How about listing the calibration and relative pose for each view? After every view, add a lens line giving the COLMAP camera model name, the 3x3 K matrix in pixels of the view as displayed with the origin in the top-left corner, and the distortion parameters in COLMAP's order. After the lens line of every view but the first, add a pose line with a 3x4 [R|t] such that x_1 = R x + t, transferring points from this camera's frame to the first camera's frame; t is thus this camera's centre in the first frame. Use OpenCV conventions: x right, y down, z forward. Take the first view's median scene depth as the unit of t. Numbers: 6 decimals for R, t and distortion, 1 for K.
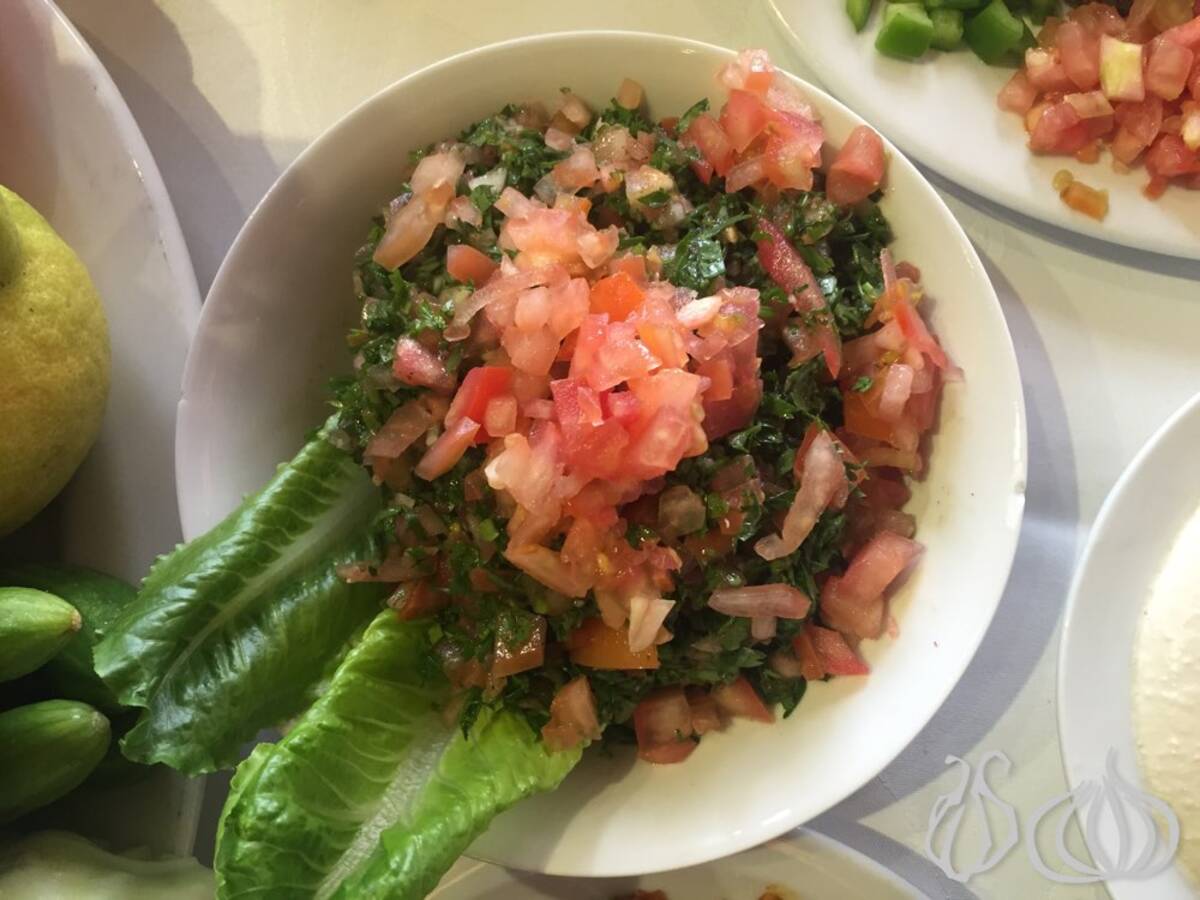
lens RADIAL K [[1018.9, 0, 598.5], [0, 1018.9, 452.6], [0, 0, 1]] dist [0.077623, -0.096478]
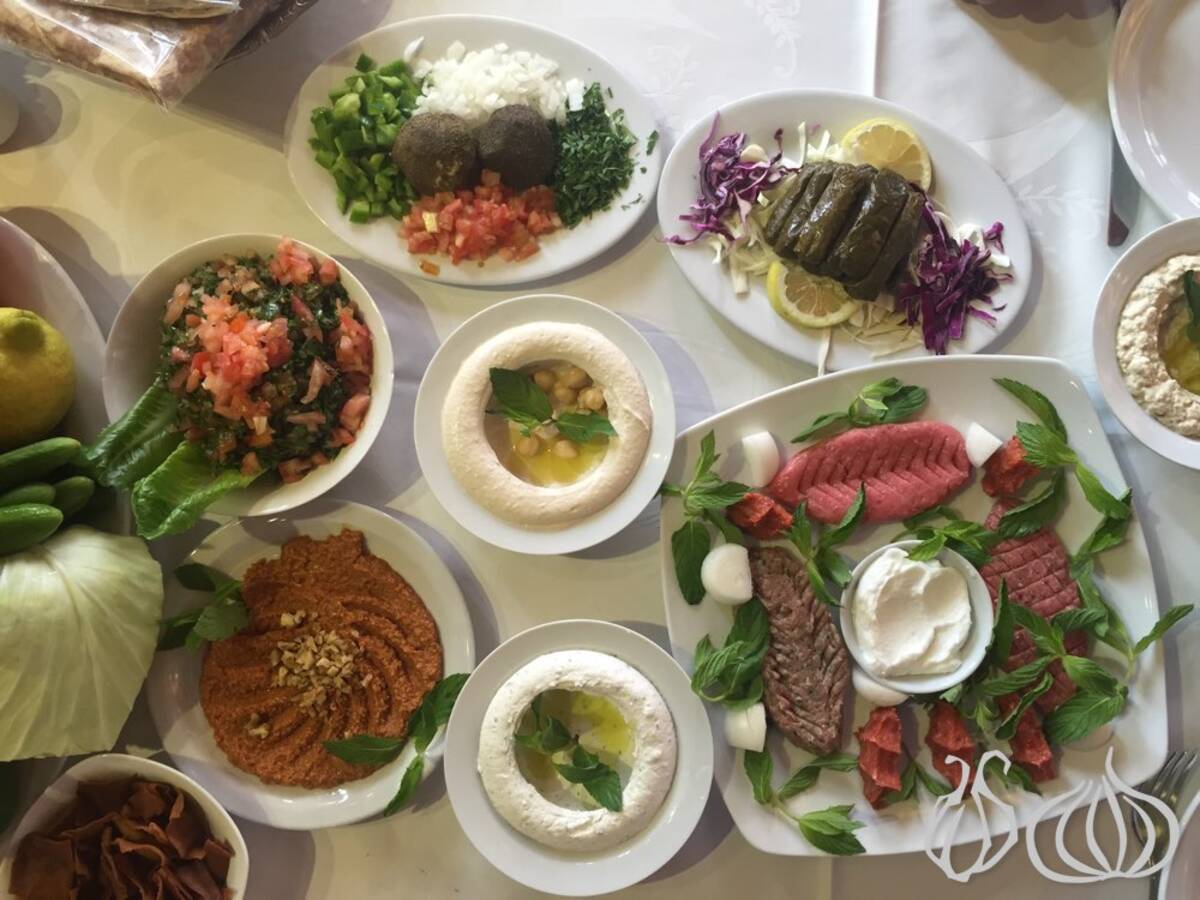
lens RADIAL K [[1018.9, 0, 601.7], [0, 1018.9, 447.7], [0, 0, 1]] dist [0.077623, -0.096478]
pose [[0.989663, -0.128968, 0.062722, 0.822815], [0.128440, 0.991640, 0.012395, 0.305914], [-0.063796, -0.004211, 0.997954, -2.109597]]
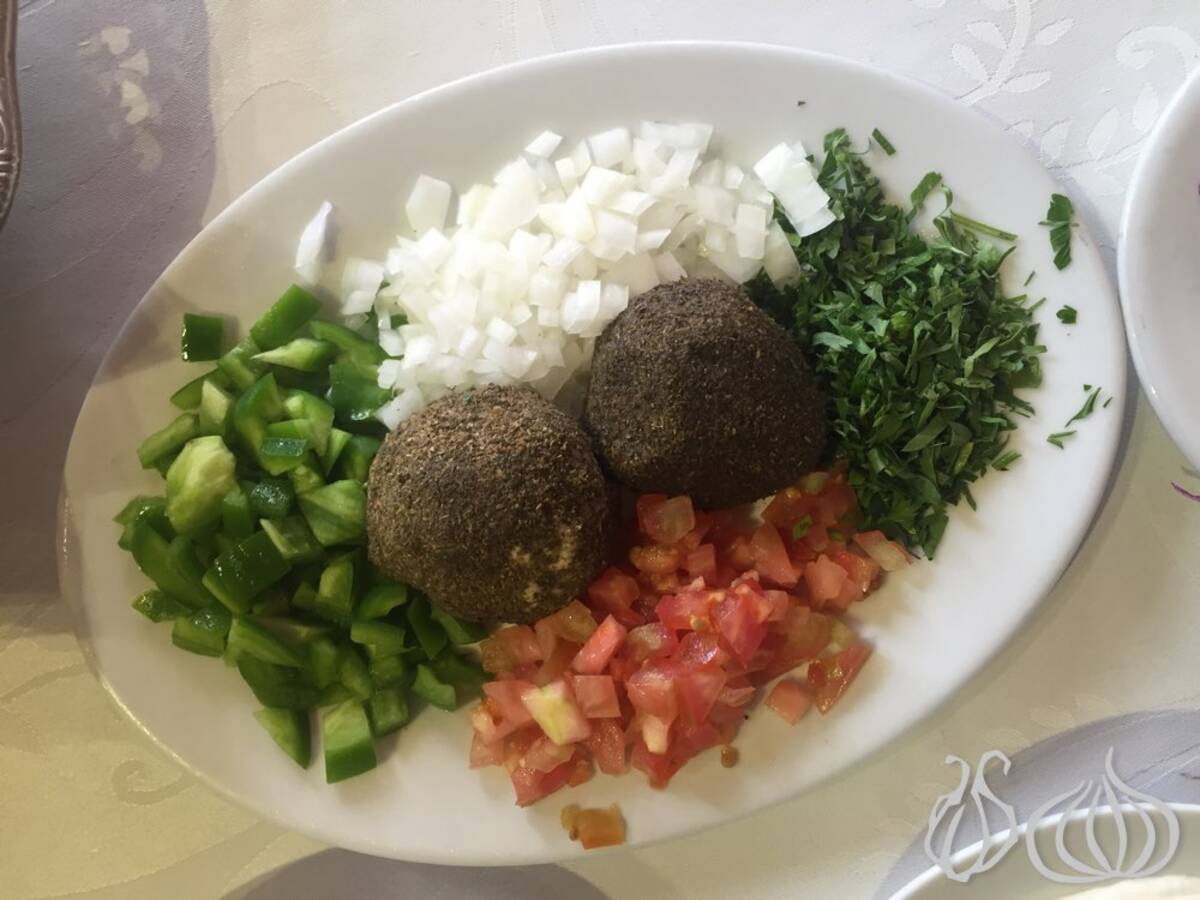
lens RADIAL K [[1018.9, 0, 598.7], [0, 1018.9, 455.8], [0, 0, 1]] dist [0.077623, -0.096478]
pose [[0.872014, -0.488772, 0.026337, 0.728254], [0.488605, 0.872410, 0.012879, -0.656003], [-0.029271, 0.001638, 0.999570, 0.076413]]
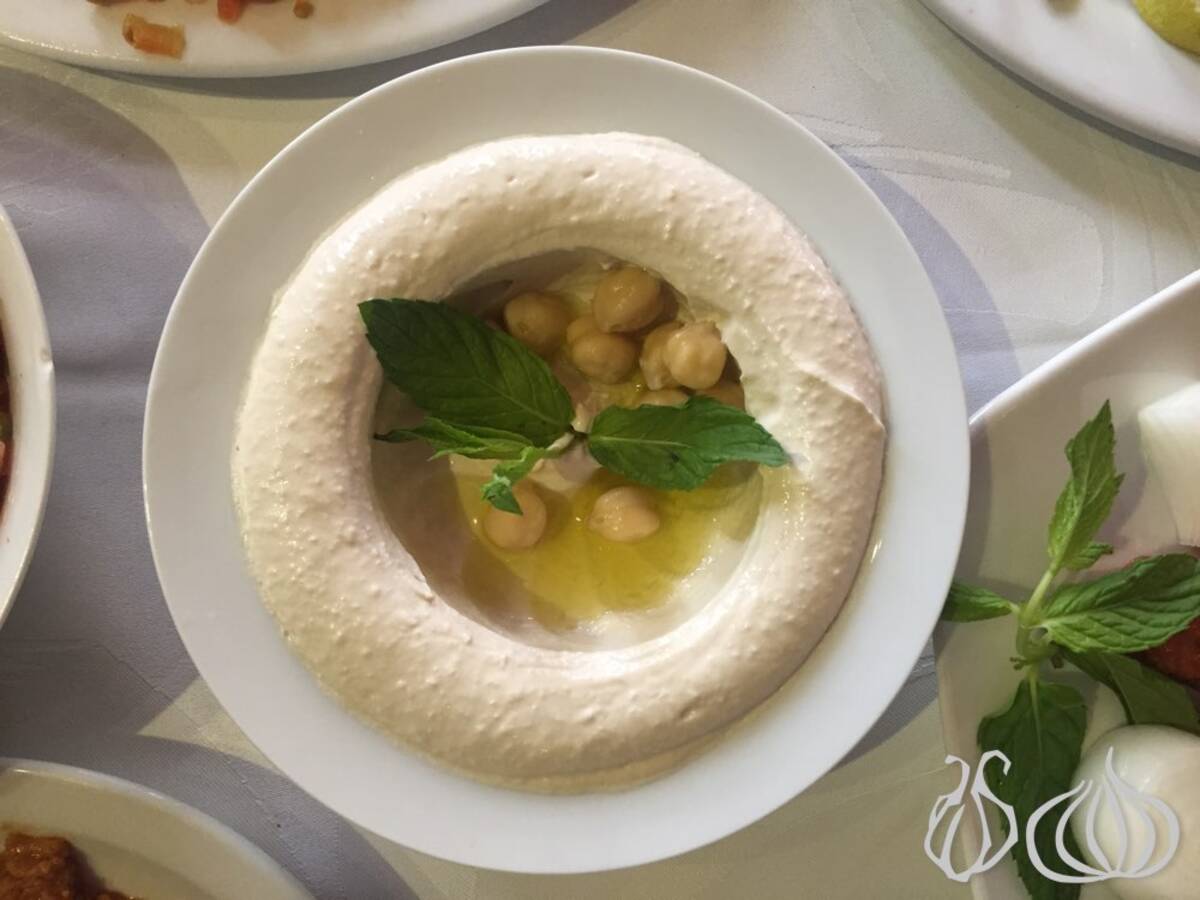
lens RADIAL K [[1018.9, 0, 605.5], [0, 1018.9, 449.3], [0, 0, 1]] dist [0.077623, -0.096478]
pose [[0.961122, -0.265582, 0.075575, 0.825663], [0.262013, 0.963556, 0.053943, 0.203755], [-0.087147, -0.032044, 0.995680, 0.019653]]
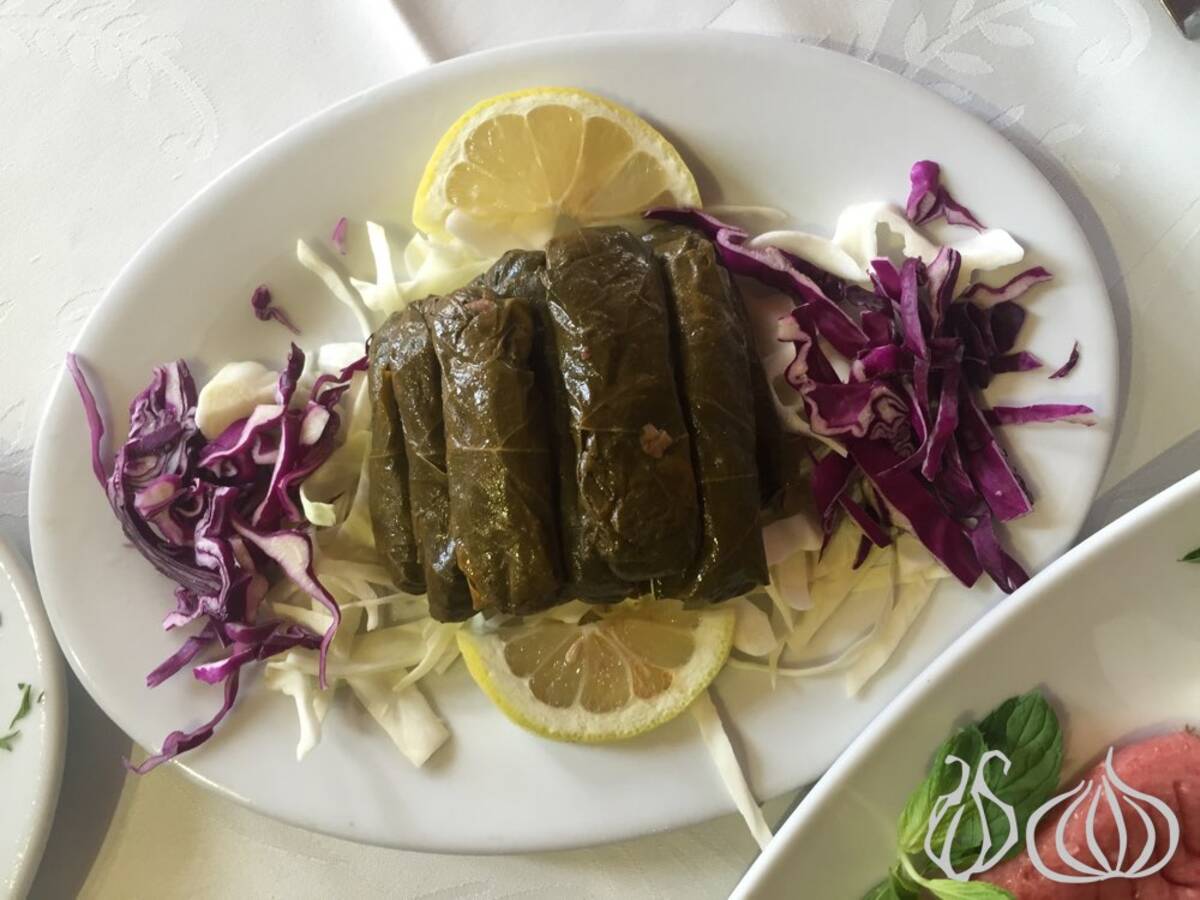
lens RADIAL K [[1018.9, 0, 594.9], [0, 1018.9, 449.5], [0, 0, 1]] dist [0.077623, -0.096478]
pose [[0.730944, -0.676709, 0.088239, 1.791122], [0.676916, 0.735358, 0.032135, -0.248242], [-0.086634, 0.036242, 0.995581, -0.009715]]
